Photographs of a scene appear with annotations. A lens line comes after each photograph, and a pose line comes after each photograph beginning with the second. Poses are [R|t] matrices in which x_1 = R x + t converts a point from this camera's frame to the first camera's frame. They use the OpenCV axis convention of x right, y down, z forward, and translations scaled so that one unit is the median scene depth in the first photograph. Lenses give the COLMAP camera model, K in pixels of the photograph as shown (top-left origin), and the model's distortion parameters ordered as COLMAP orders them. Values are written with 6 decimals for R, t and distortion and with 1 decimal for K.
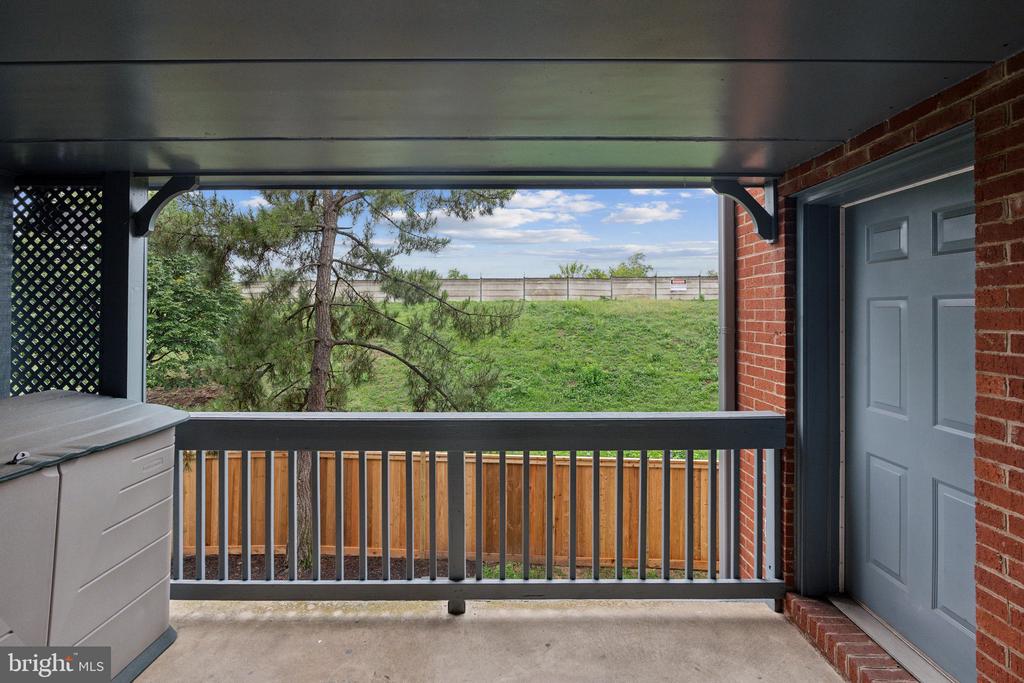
lens RADIAL K [[460.3, 0, 508.5], [0, 460.3, 307.5], [0, 0, 1]] dist [-0.003187, 0.001967]
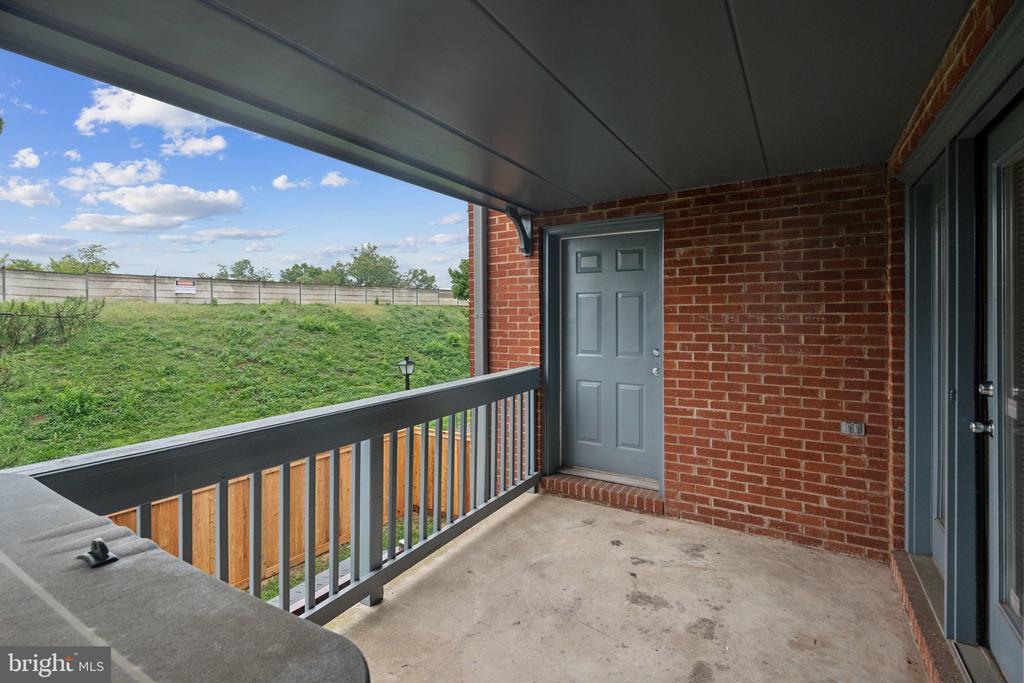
lens RADIAL K [[460.3, 0, 500.9], [0, 460.3, 318.3], [0, 0, 1]] dist [-0.003187, 0.001967]
pose [[0.542517, -0.012002, 0.839959, -0.772463], [0.003378, 0.999921, 0.012106, 0.049037], [-0.840038, -0.003730, 0.542514, 0.250214]]
